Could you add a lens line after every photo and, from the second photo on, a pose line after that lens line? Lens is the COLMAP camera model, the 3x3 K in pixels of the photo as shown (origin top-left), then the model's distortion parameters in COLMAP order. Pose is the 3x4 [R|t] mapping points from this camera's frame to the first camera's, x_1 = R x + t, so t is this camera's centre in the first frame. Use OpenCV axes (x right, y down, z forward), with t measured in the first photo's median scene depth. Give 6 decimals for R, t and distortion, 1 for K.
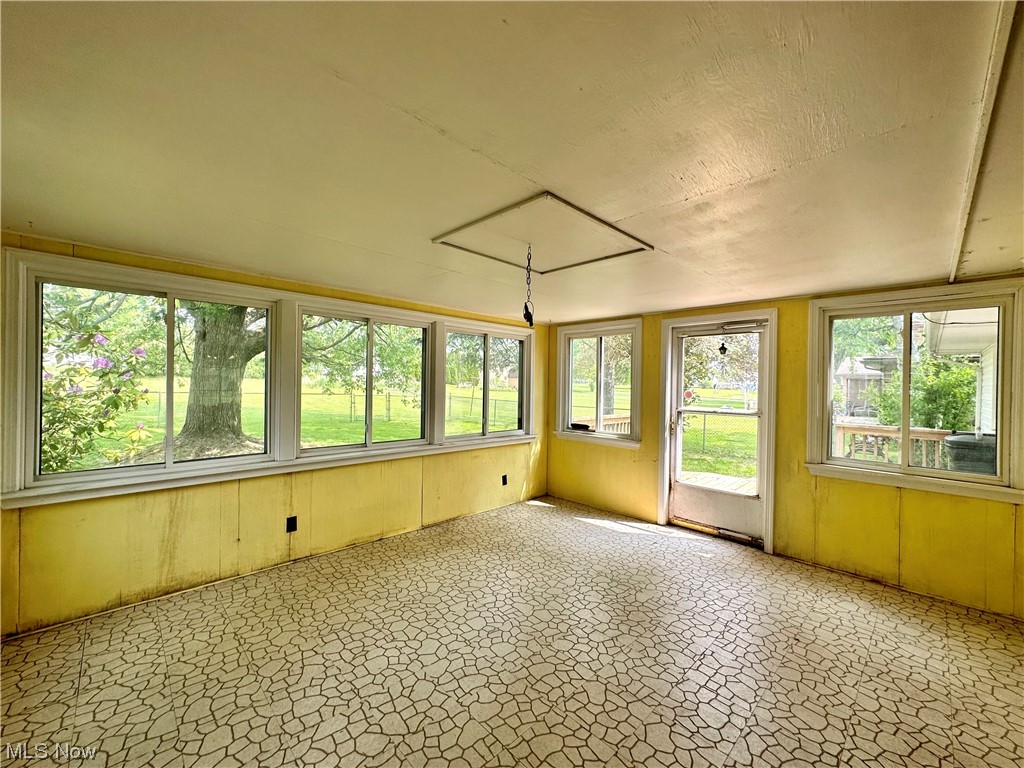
lens RADIAL K [[412.7, 0, 512.1], [0, 412.7, 384.0], [0, 0, 1]] dist [-0.005059, 0.001847]
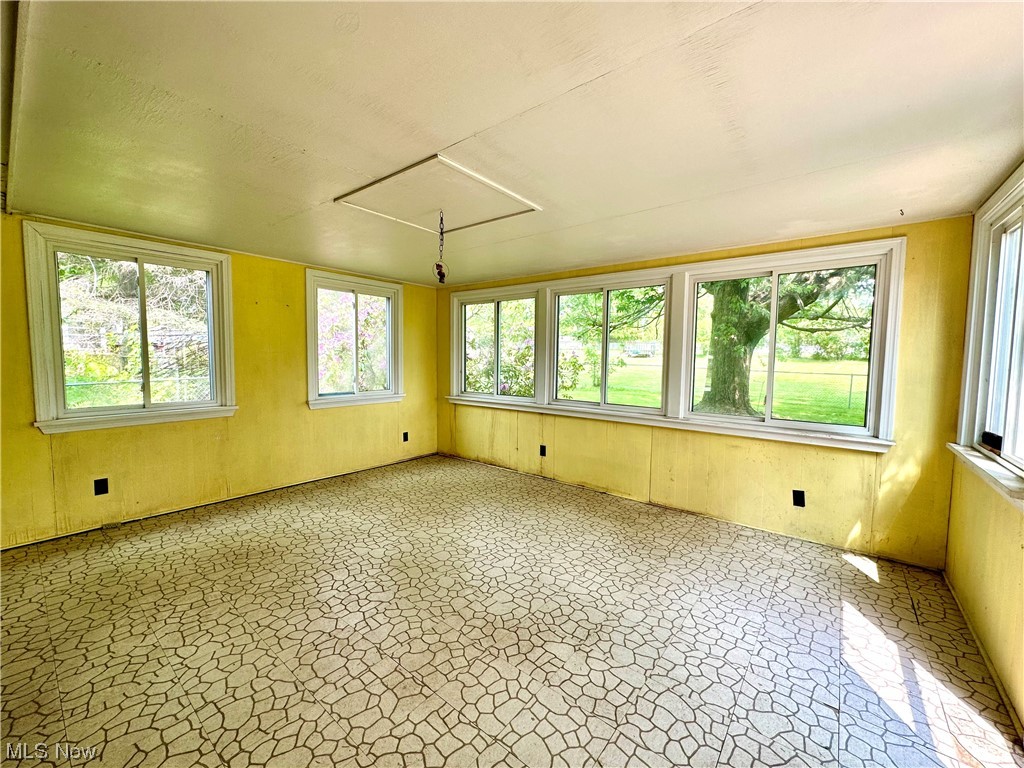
lens RADIAL K [[412.7, 0, 511.3], [0, 412.7, 384.2], [0, 0, 1]] dist [-0.005059, 0.001847]
pose [[0.114996, 0.048077, -0.992202, 0.942542], [-0.015656, 0.998792, 0.046582, 0.062752], [0.993243, 0.010177, 0.115610, 0.842856]]
